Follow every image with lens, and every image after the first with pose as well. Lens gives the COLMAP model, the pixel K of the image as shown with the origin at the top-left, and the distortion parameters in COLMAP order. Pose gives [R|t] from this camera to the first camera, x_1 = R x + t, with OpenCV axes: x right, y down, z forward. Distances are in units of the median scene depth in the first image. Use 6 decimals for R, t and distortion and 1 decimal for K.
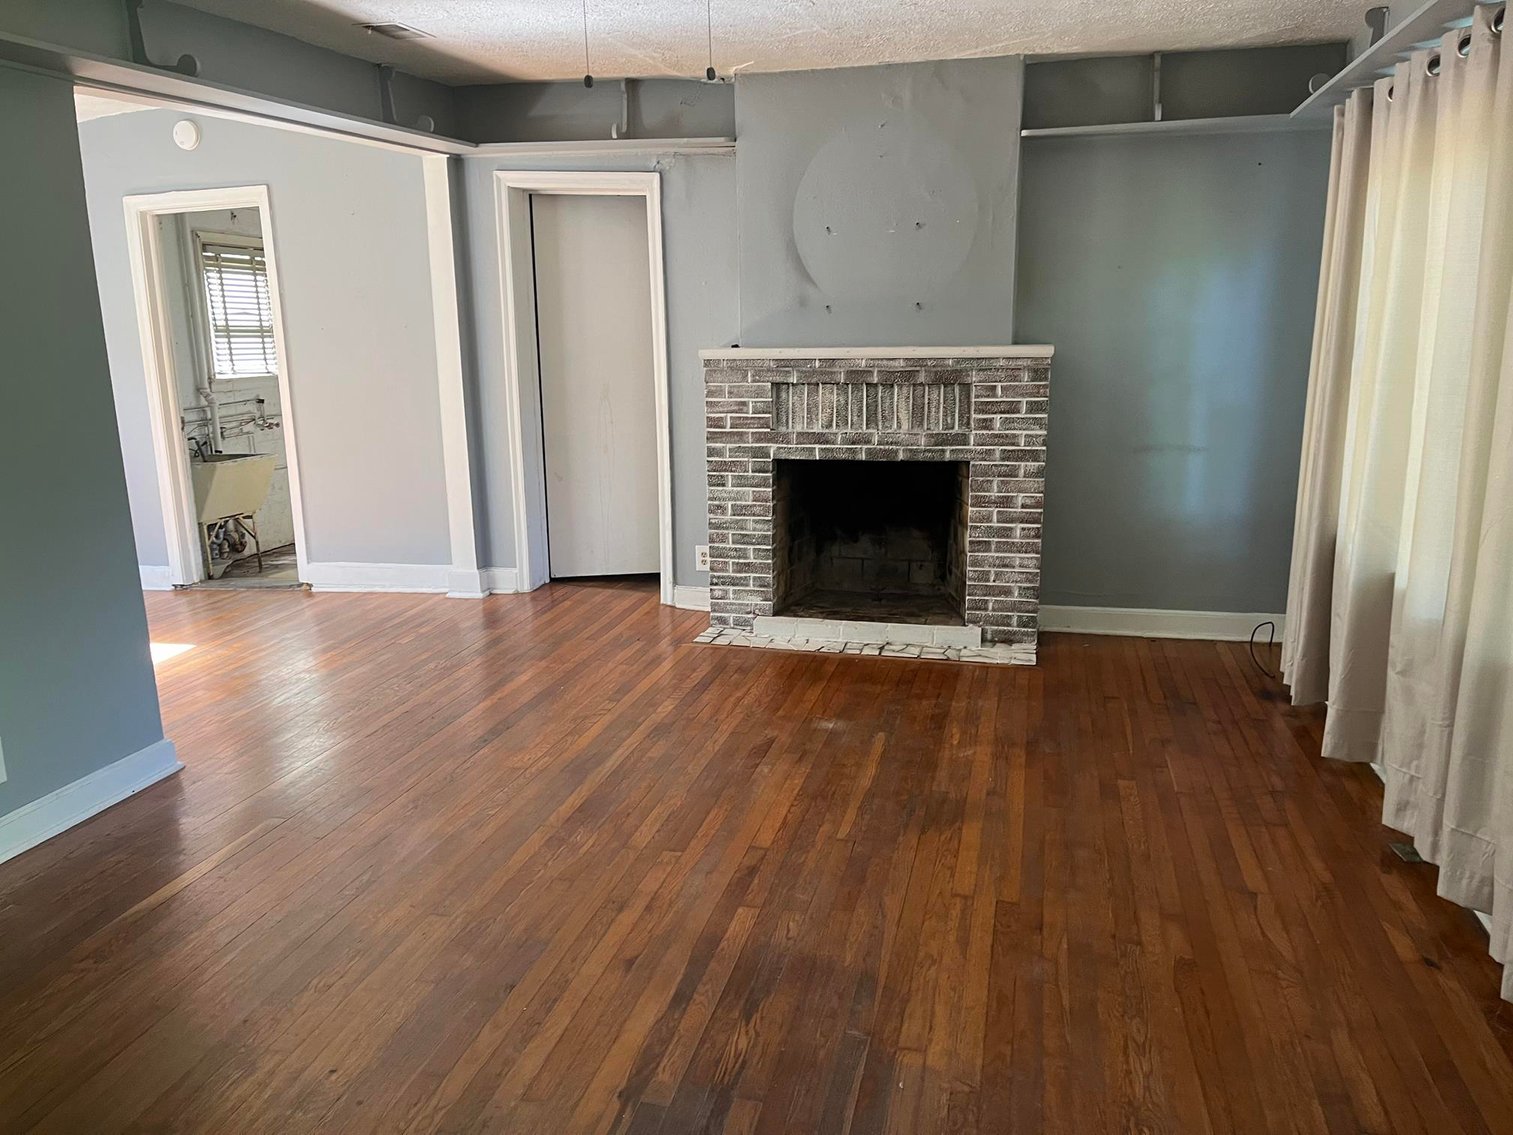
lens RADIAL K [[1153.3, 0, 759.8], [0, 1153.3, 570.2], [0, 0, 1]] dist [0.109146, -0.128080]
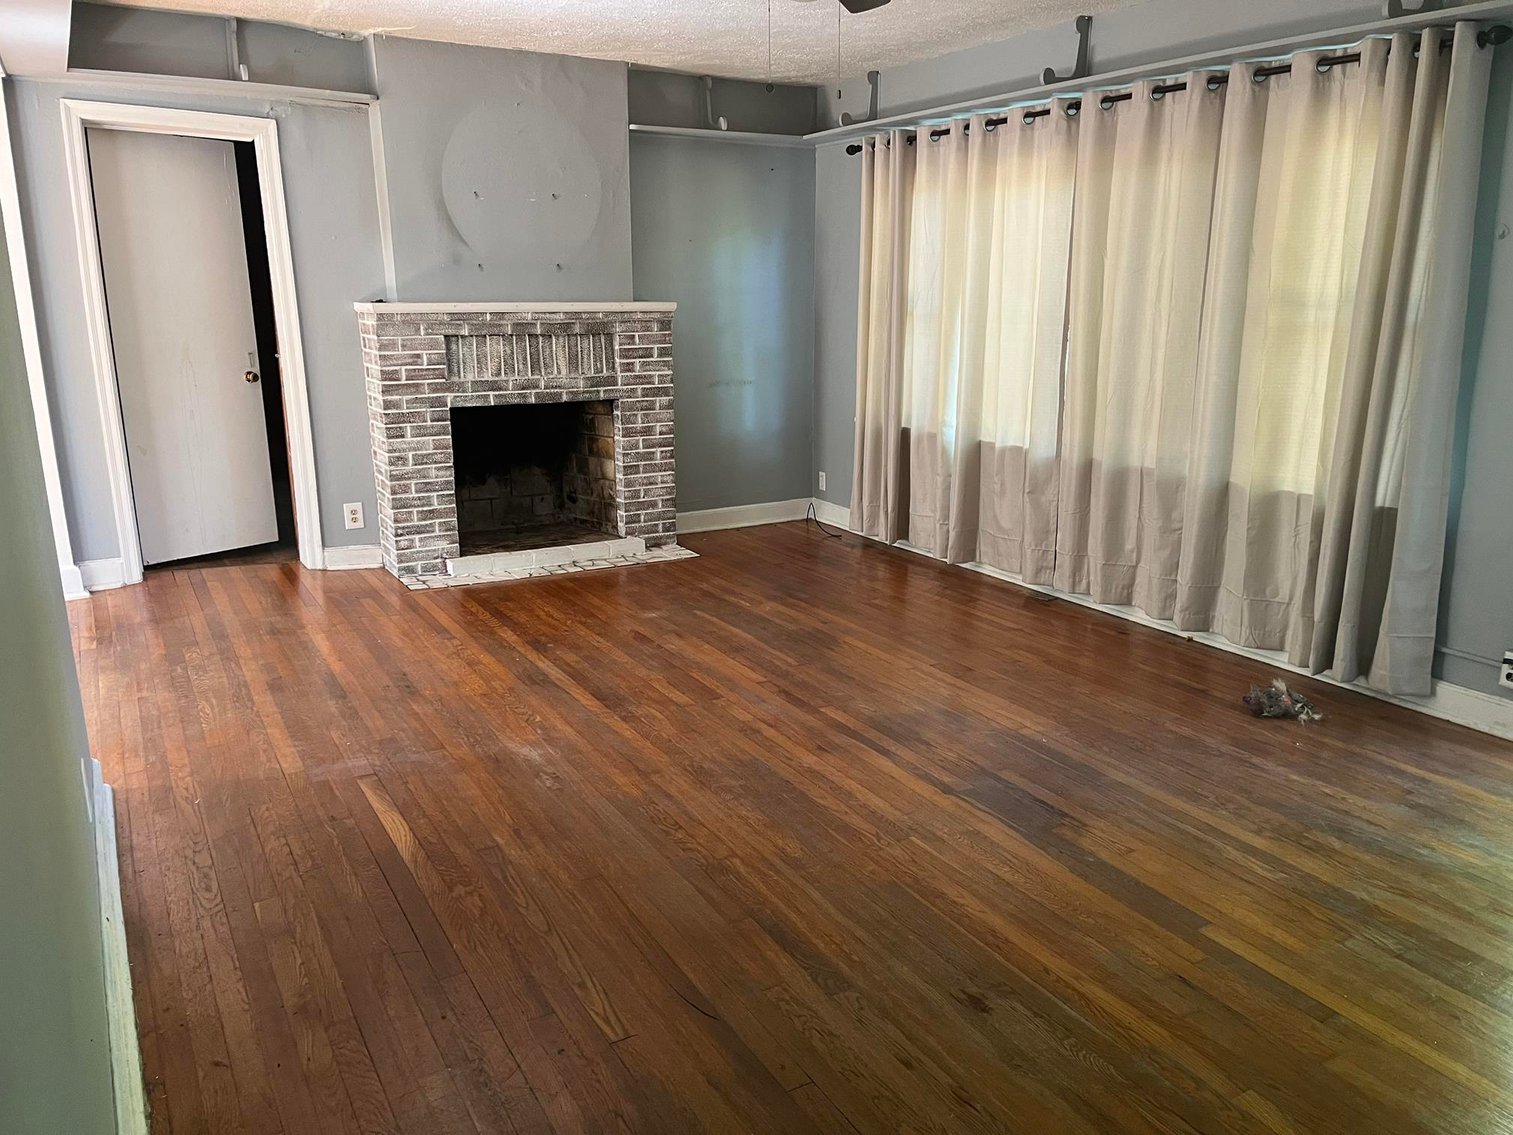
lens RADIAL K [[1153.3, 0, 759.8], [0, 1153.3, 570.2], [0, 0, 1]] dist [0.109146, -0.128080]
pose [[0.716729, -0.154799, 0.679954, -0.547102], [0.141917, 0.987024, 0.075114, 0.011219], [-0.682759, 0.042661, 0.729397, 0.033982]]
